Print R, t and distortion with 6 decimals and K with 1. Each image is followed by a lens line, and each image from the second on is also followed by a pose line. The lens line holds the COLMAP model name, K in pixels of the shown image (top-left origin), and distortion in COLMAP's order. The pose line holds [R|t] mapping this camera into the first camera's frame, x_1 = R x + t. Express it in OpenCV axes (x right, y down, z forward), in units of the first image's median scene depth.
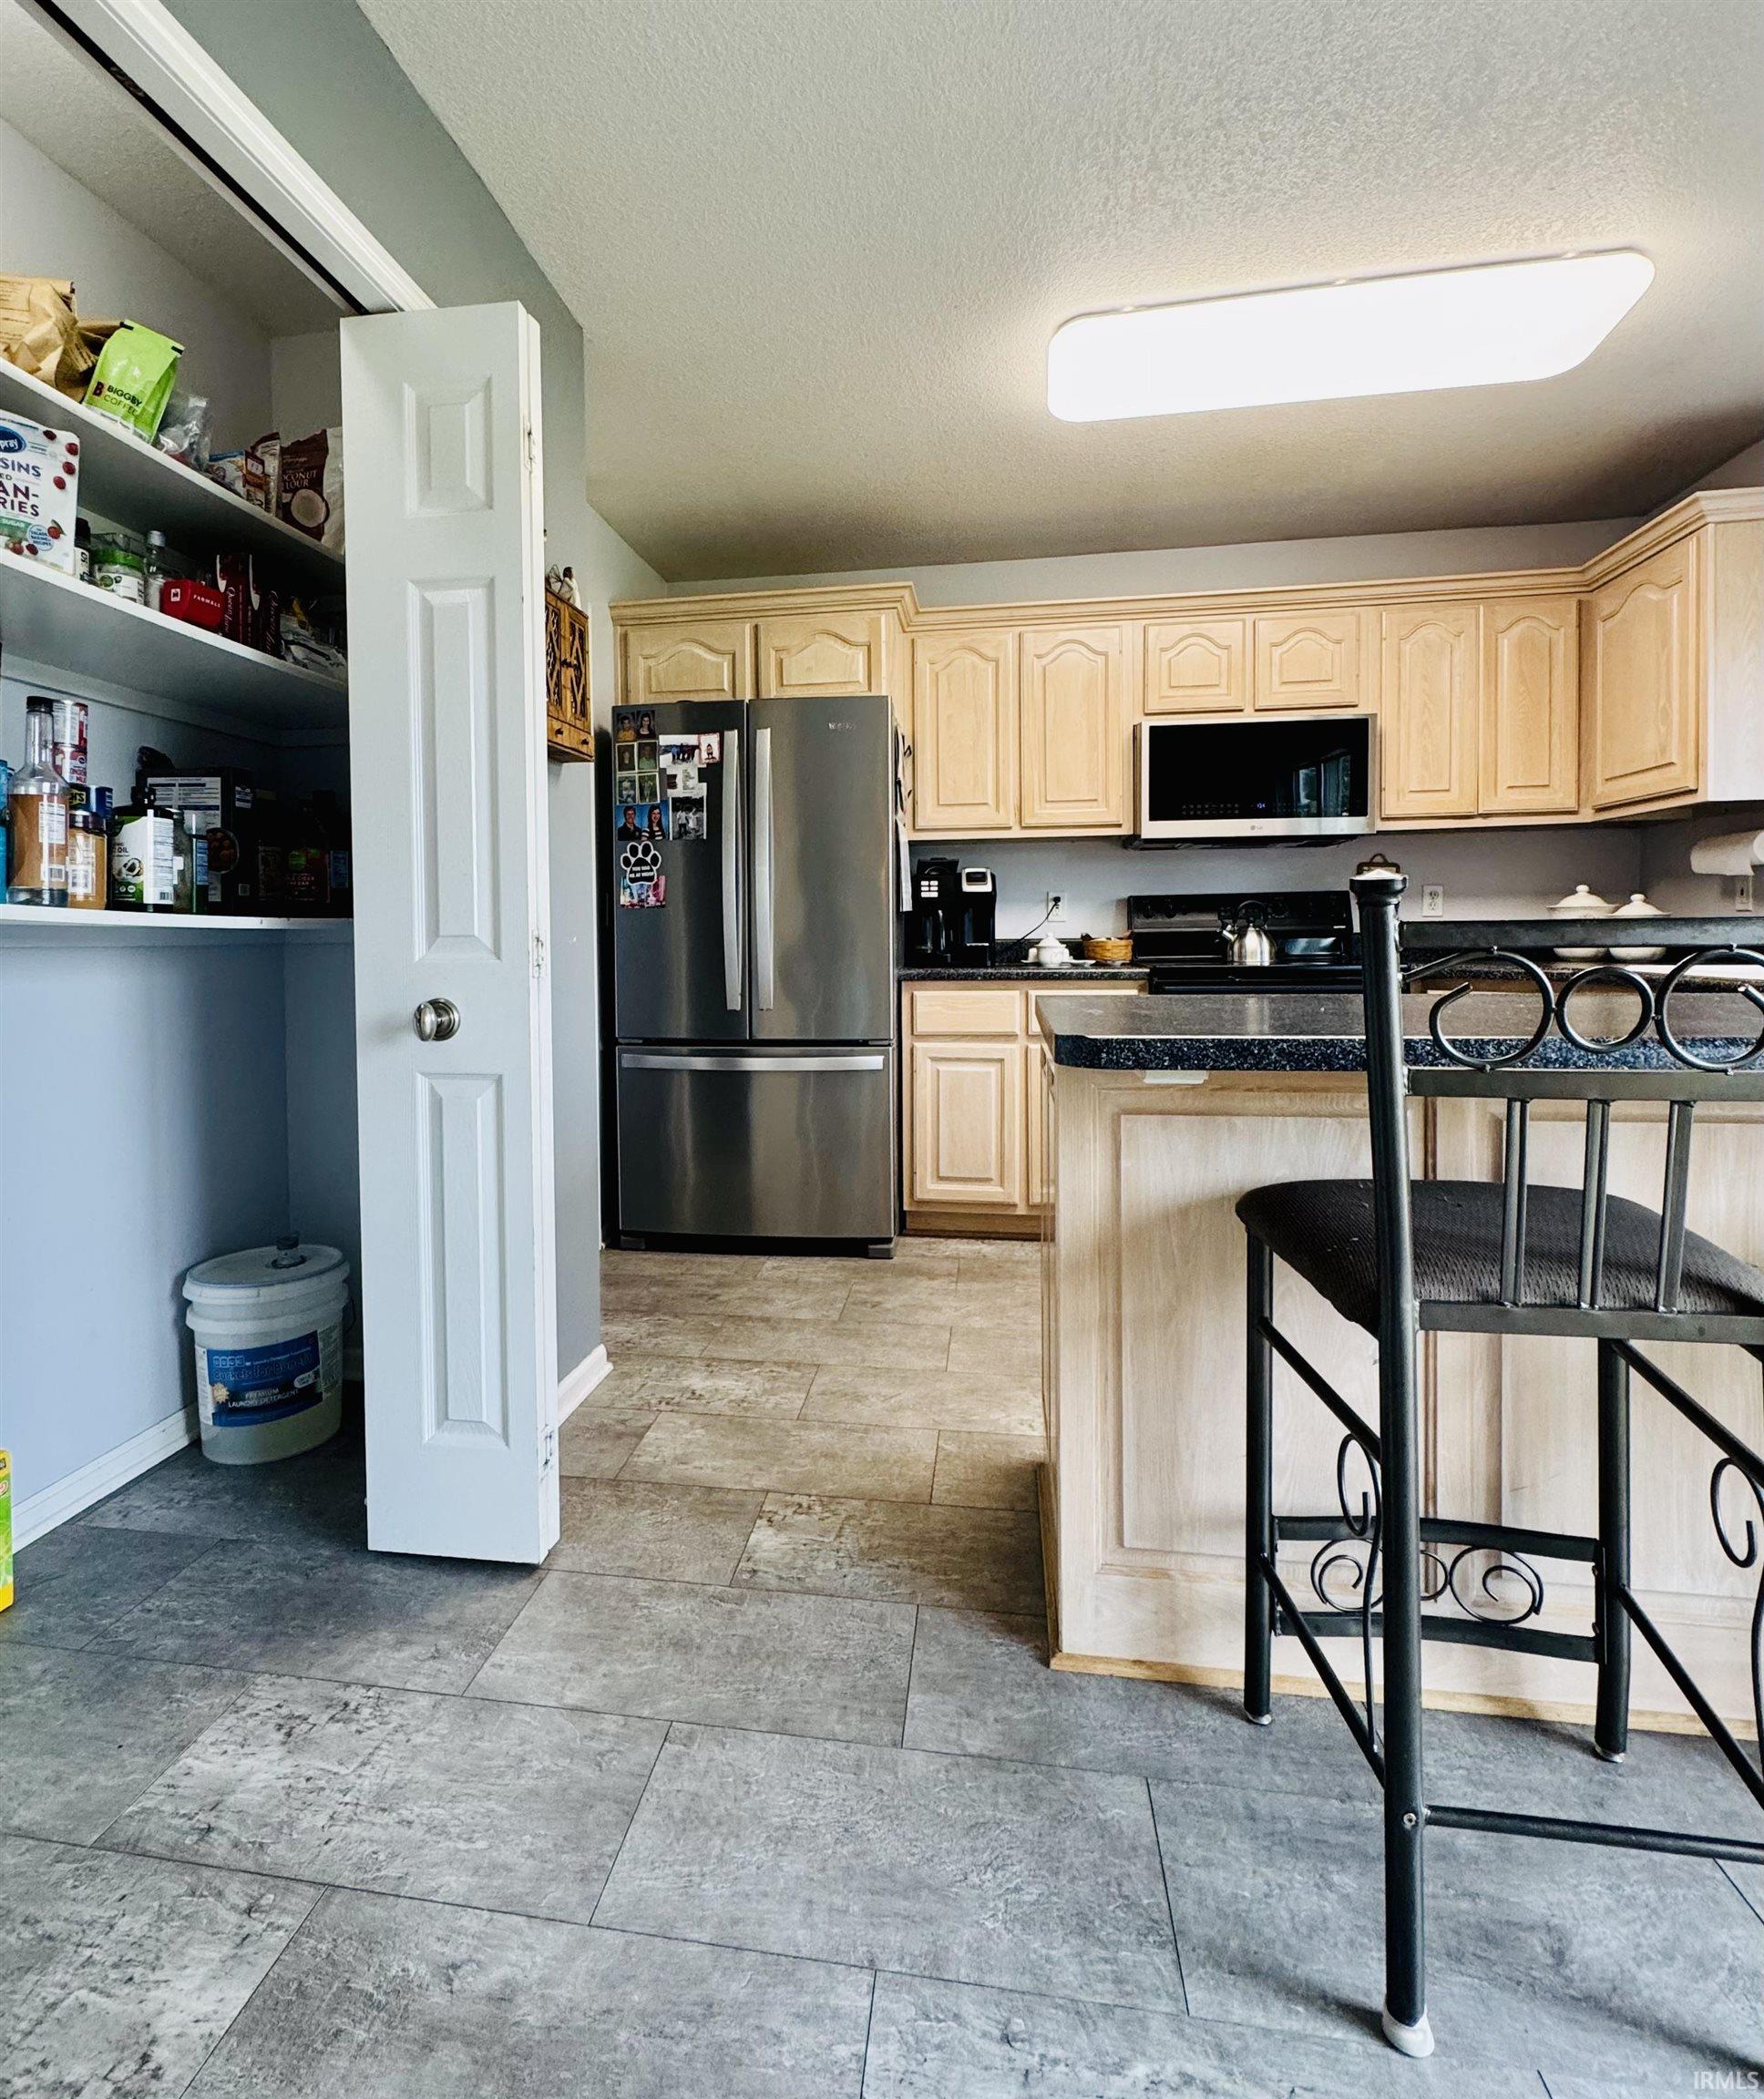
lens RADIAL K [[1107.0, 0, 799.6], [0, 1107.0, 958.8], [0, 0, 1]] dist [-0.004120, 0.000610]
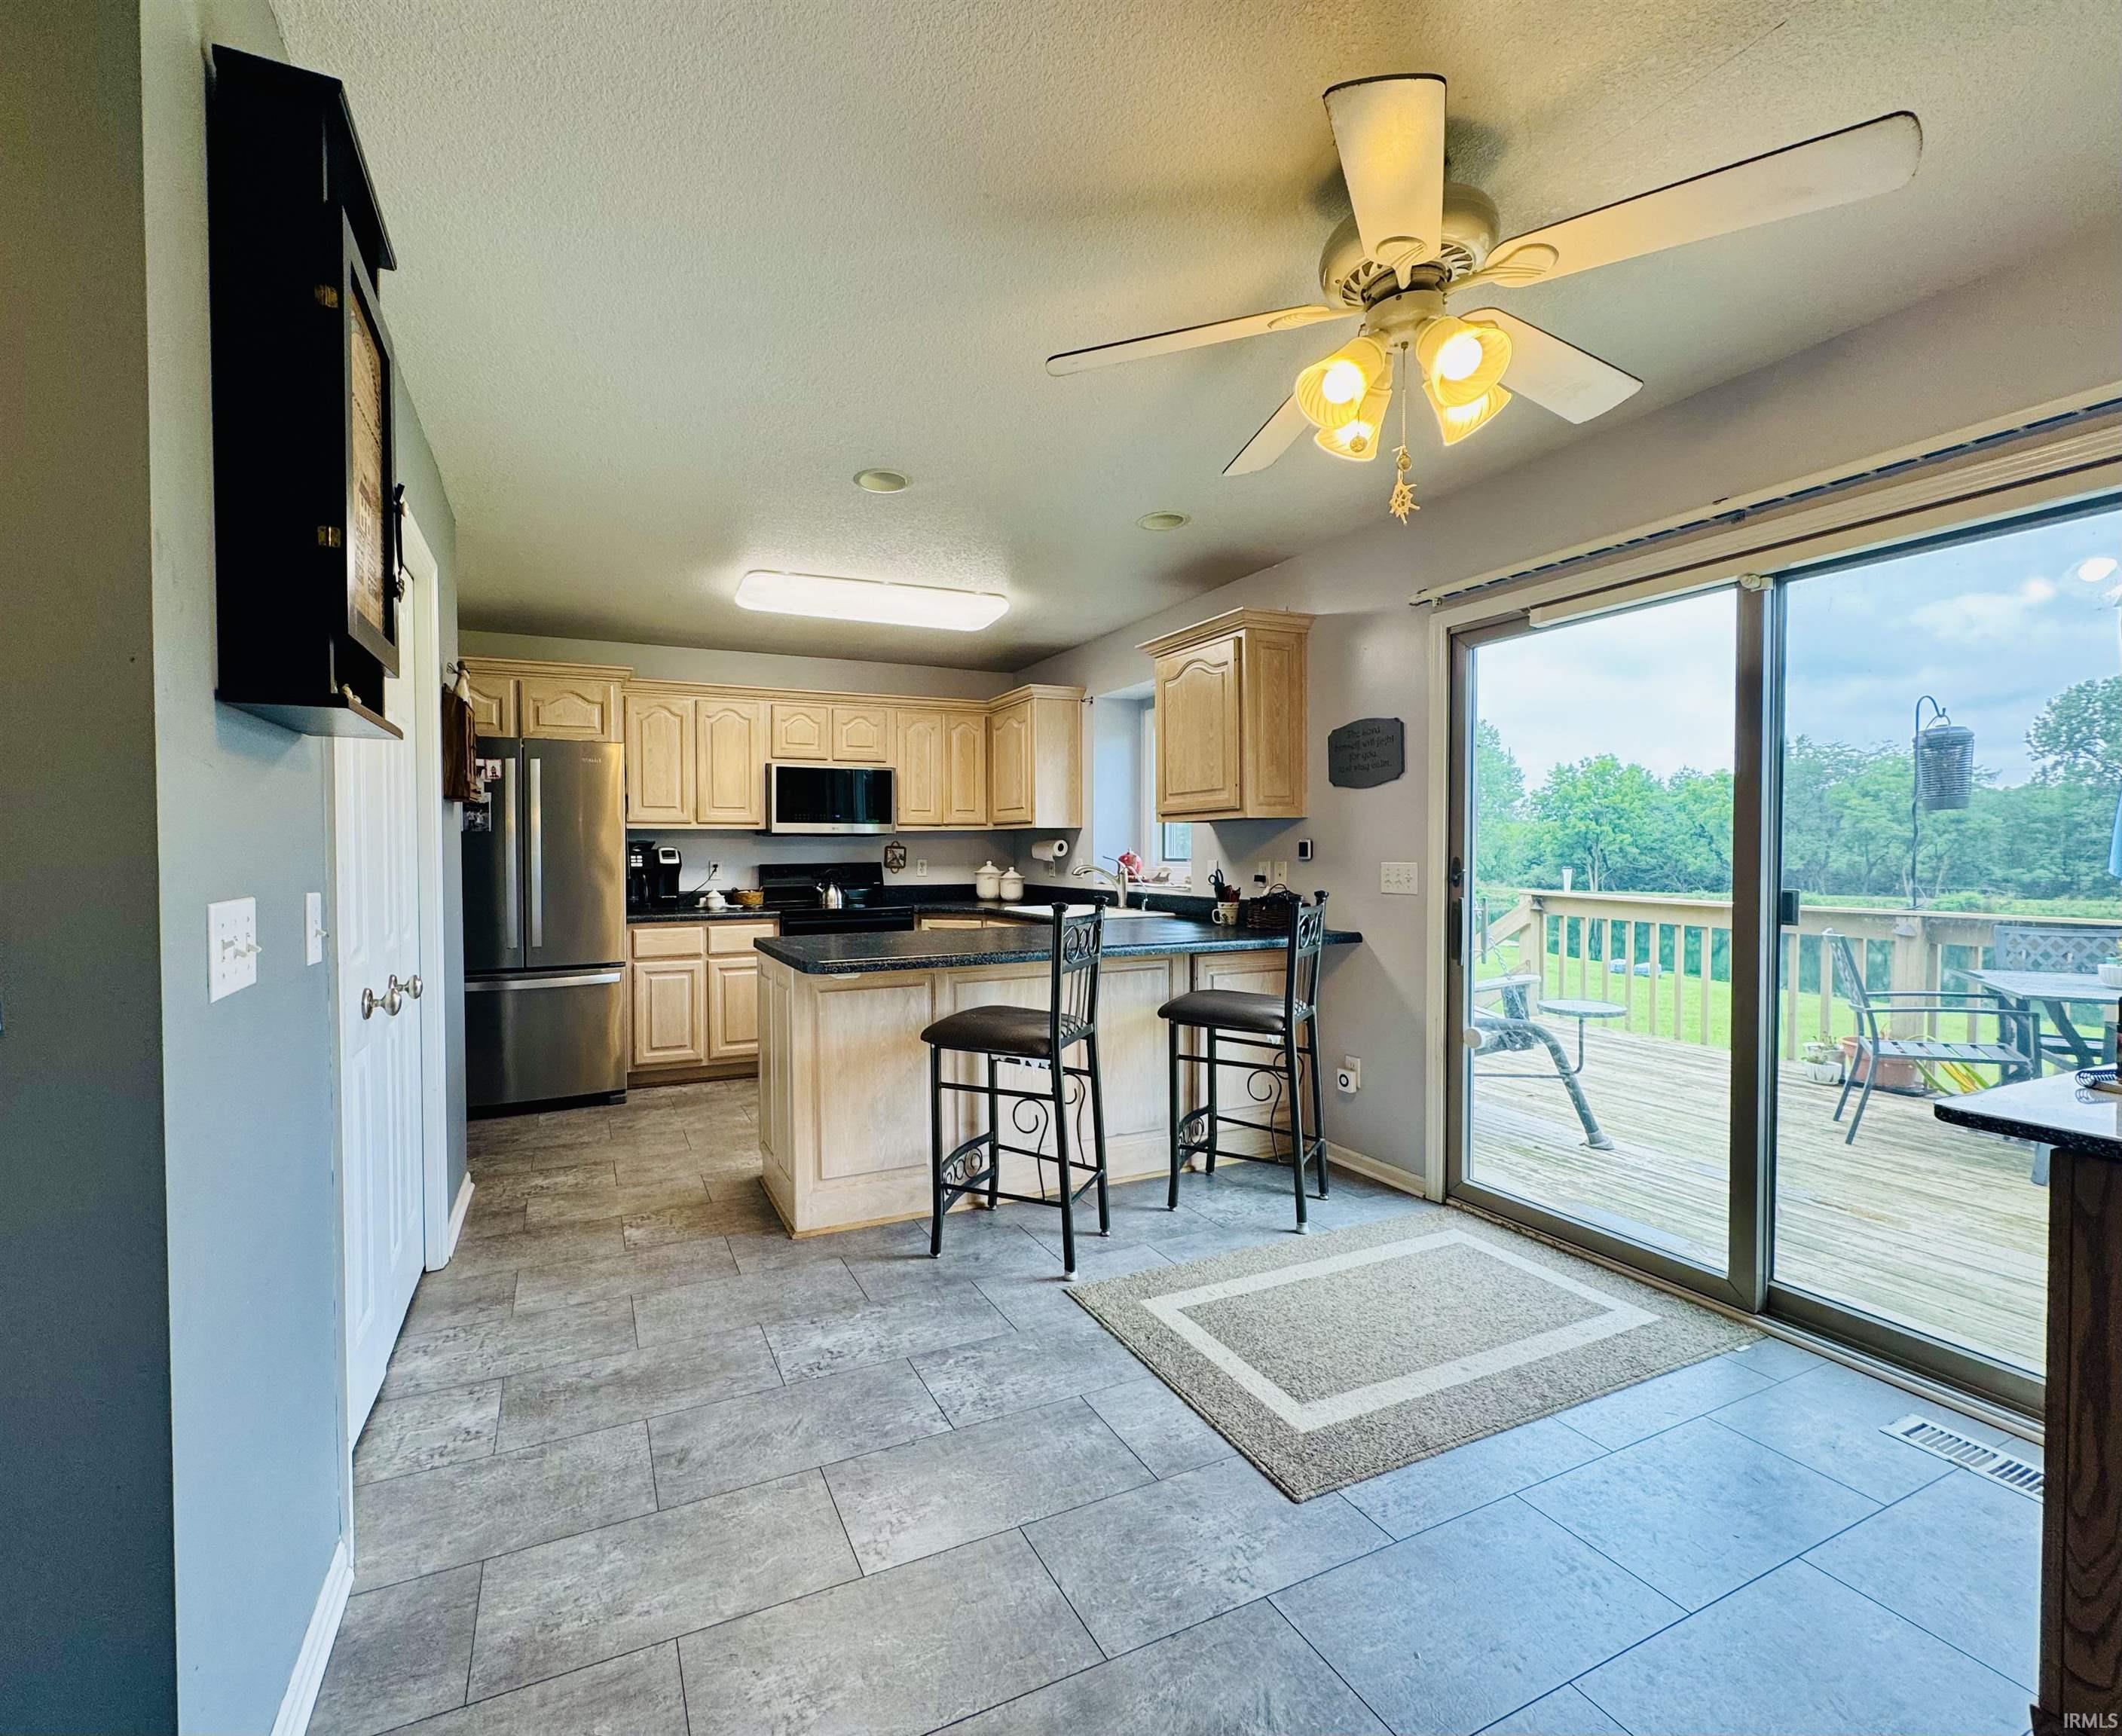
lens RADIAL K [[916.1, 0, 957.7], [0, 916.1, 869.5], [0, 0, 1]] dist [0.000100, 0.000011]
pose [[0.840396, -0.003875, 0.541959, -0.213909], [0.008299, 0.999949, -0.005719, -0.044752], [-0.541909, 0.009304, 0.840386, -0.328298]]
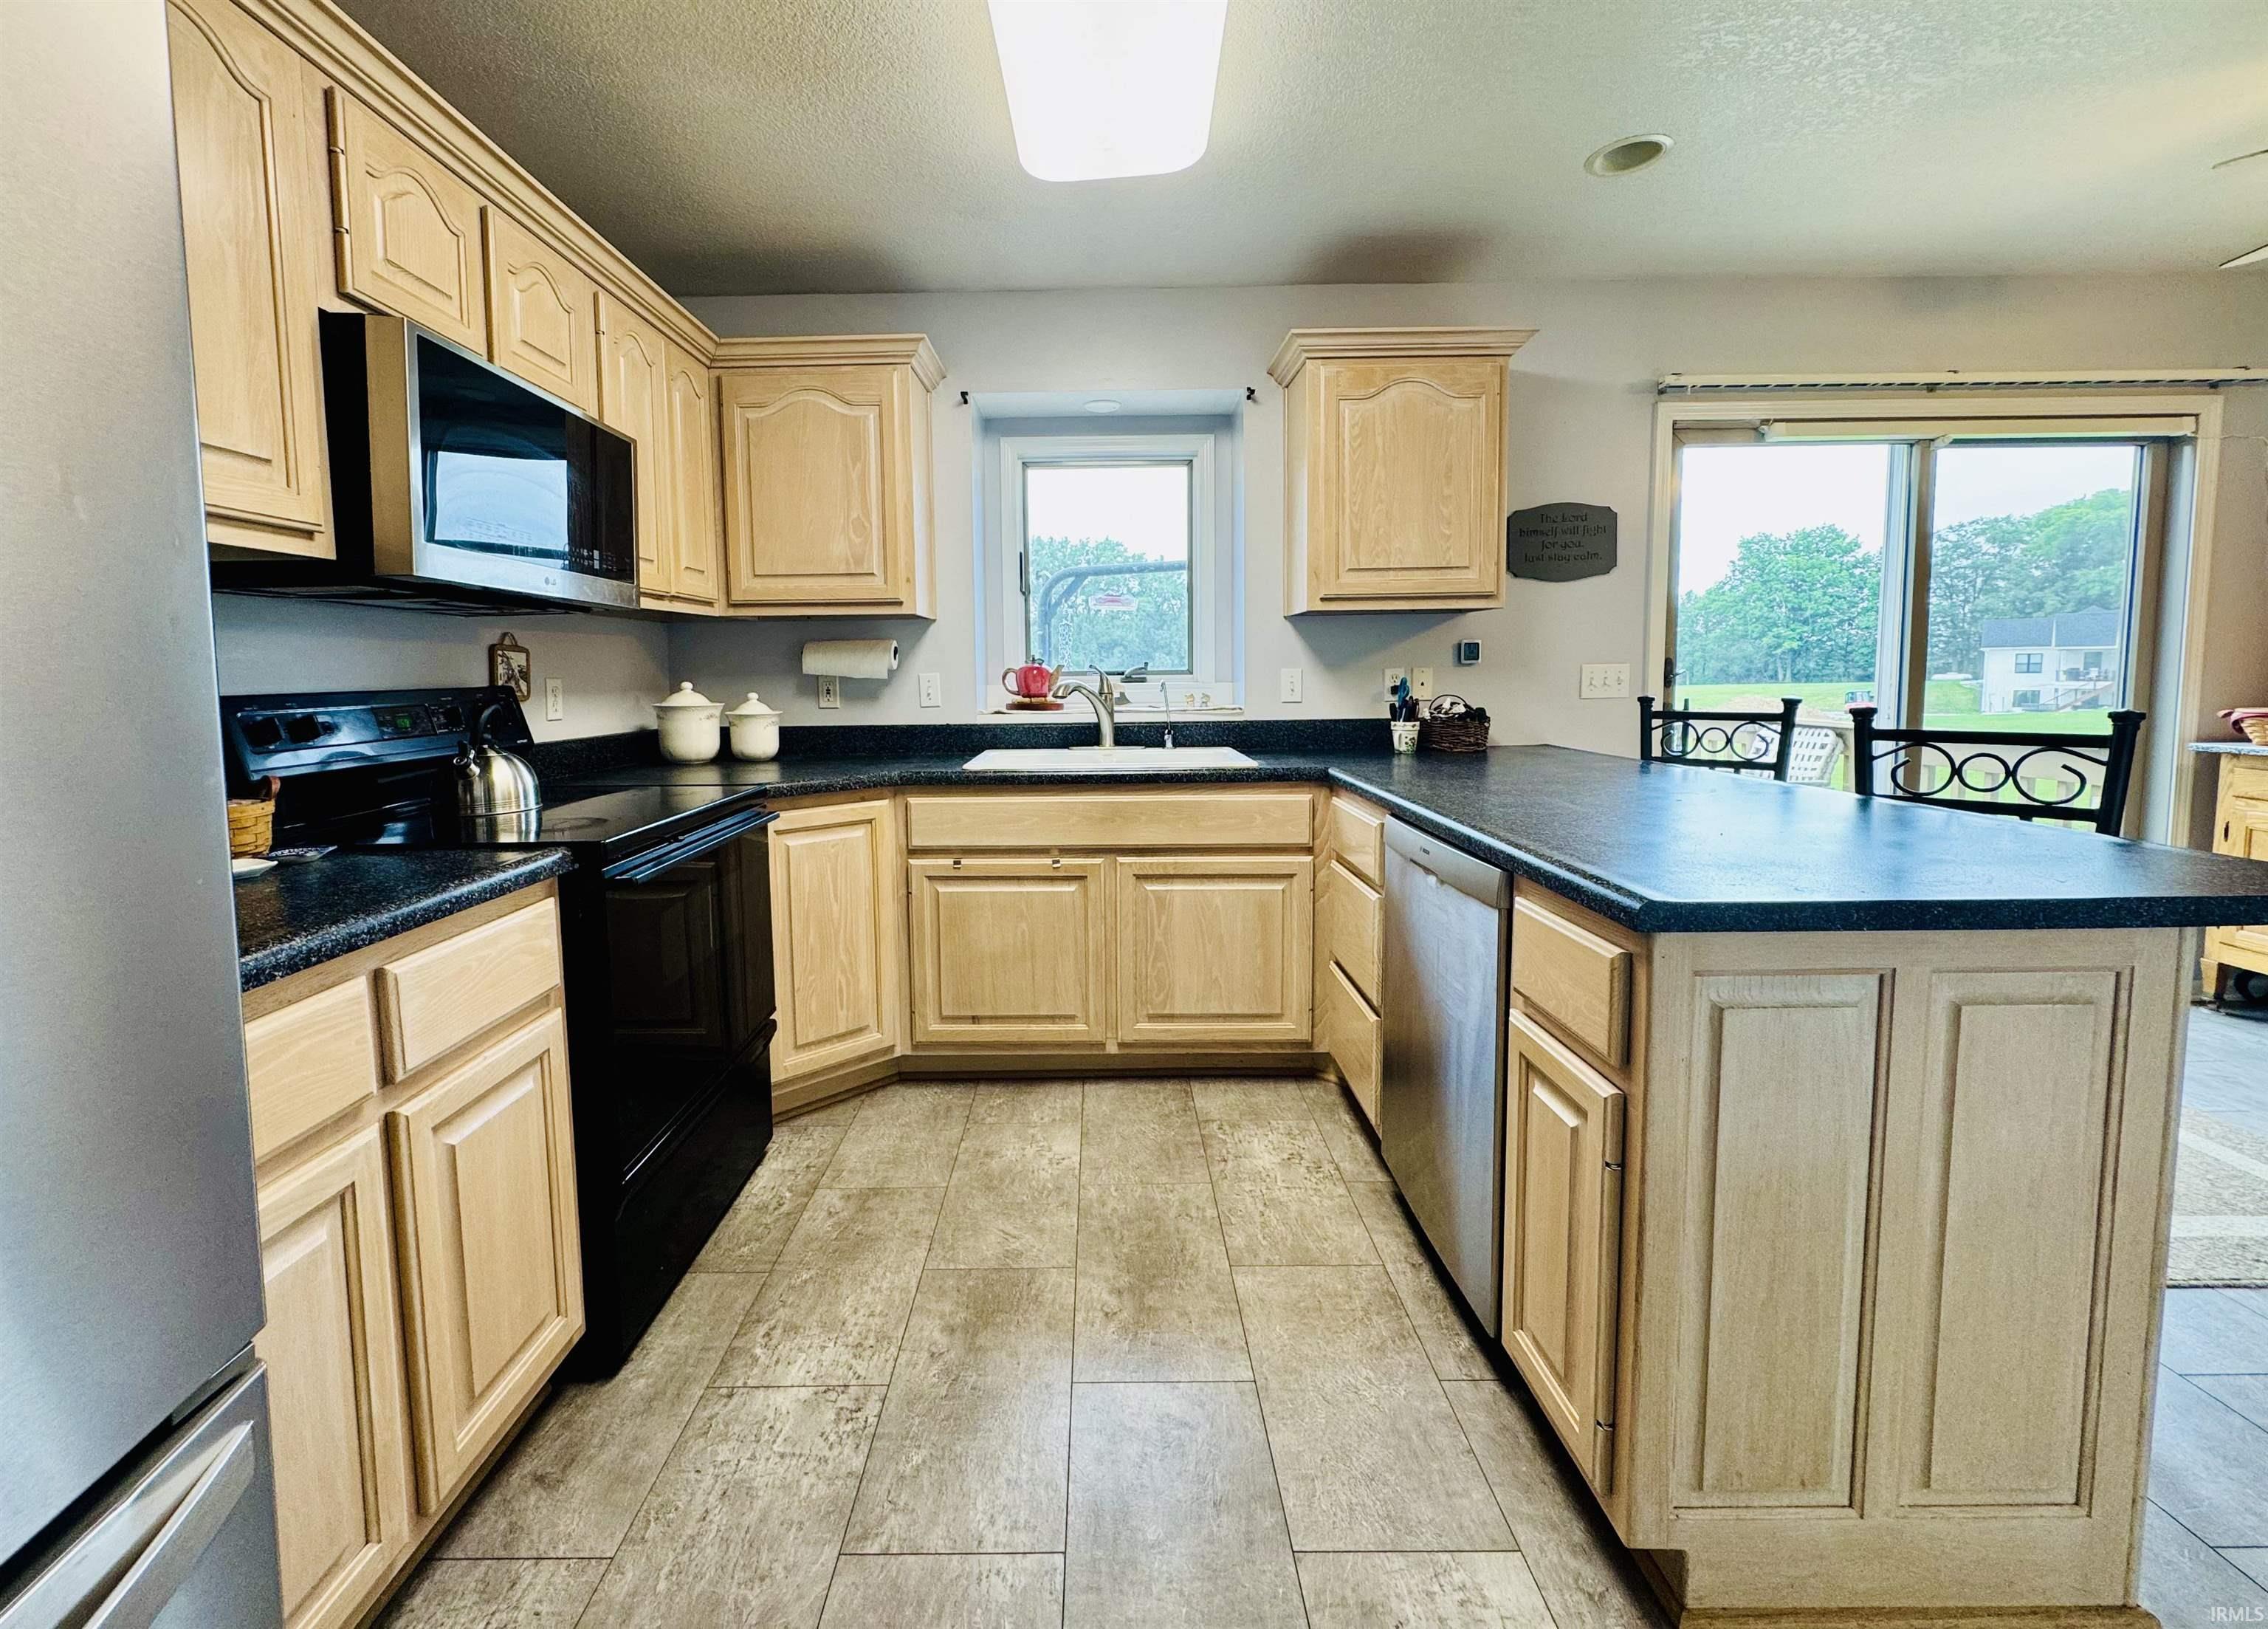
lens RADIAL K [[932.2, 0, 1093.7], [0, 932.2, 744.8], [0, 0, 1]] dist [-0.000120, 0.000145]
pose [[-0.165119, -0.061415, 0.984360, -0.129796], [0.038160, 0.996914, 0.068600, -0.056322], [-0.985535, 0.048891, -0.162266, 0.813176]]
